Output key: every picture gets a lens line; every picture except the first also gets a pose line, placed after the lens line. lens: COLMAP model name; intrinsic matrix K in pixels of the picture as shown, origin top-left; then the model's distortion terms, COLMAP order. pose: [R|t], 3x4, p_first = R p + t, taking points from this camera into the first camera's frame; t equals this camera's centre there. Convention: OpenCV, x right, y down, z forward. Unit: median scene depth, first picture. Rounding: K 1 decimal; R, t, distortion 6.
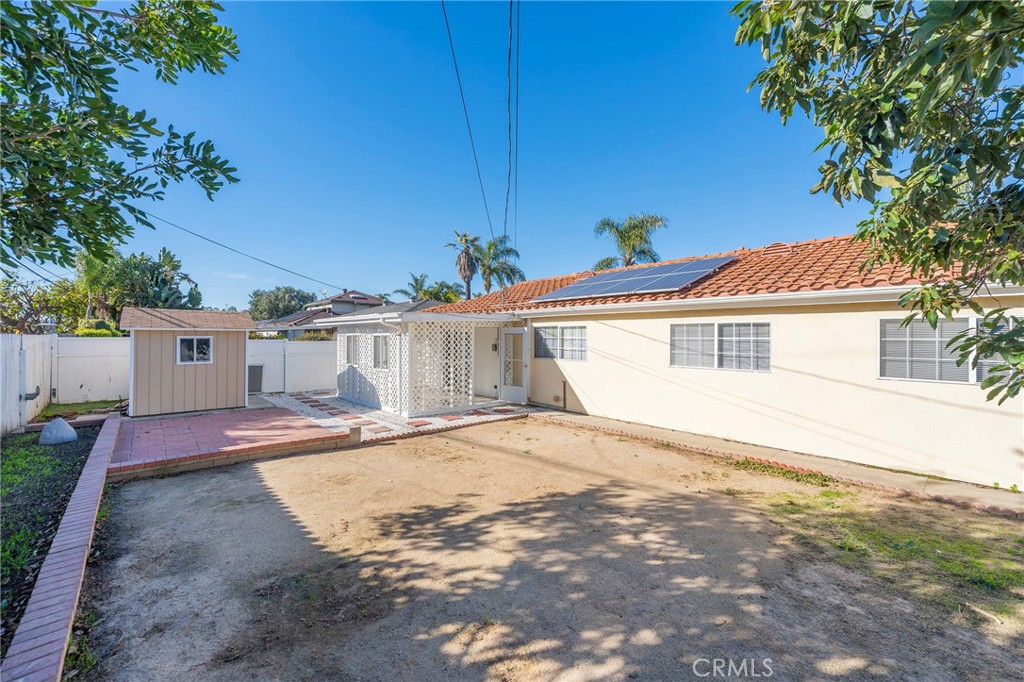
lens RADIAL K [[410.7, 0, 514.4], [0, 410.7, 337.6], [0, 0, 1]] dist [-0.002103, -0.000024]
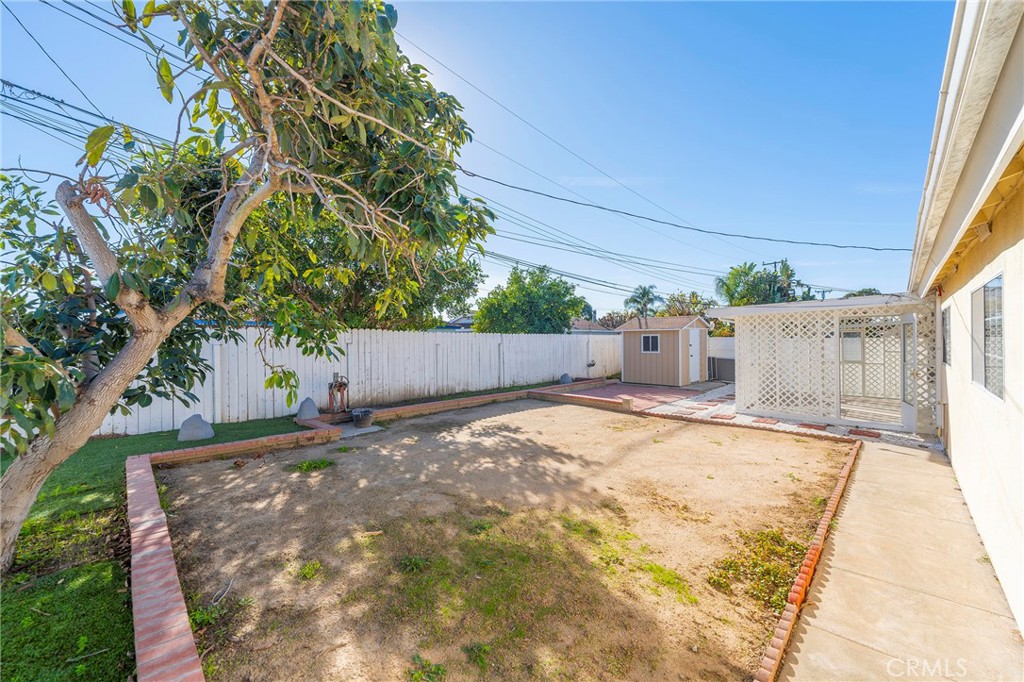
lens RADIAL K [[410.7, 0, 514.6], [0, 410.7, 339.9], [0, 0, 1]] dist [-0.002103, -0.000024]
pose [[0.096194, -0.001959, -0.995361, 1.548129], [0.003427, 0.999993, -0.001637, 0.038719], [0.995357, -0.003253, 0.096200, 0.823834]]
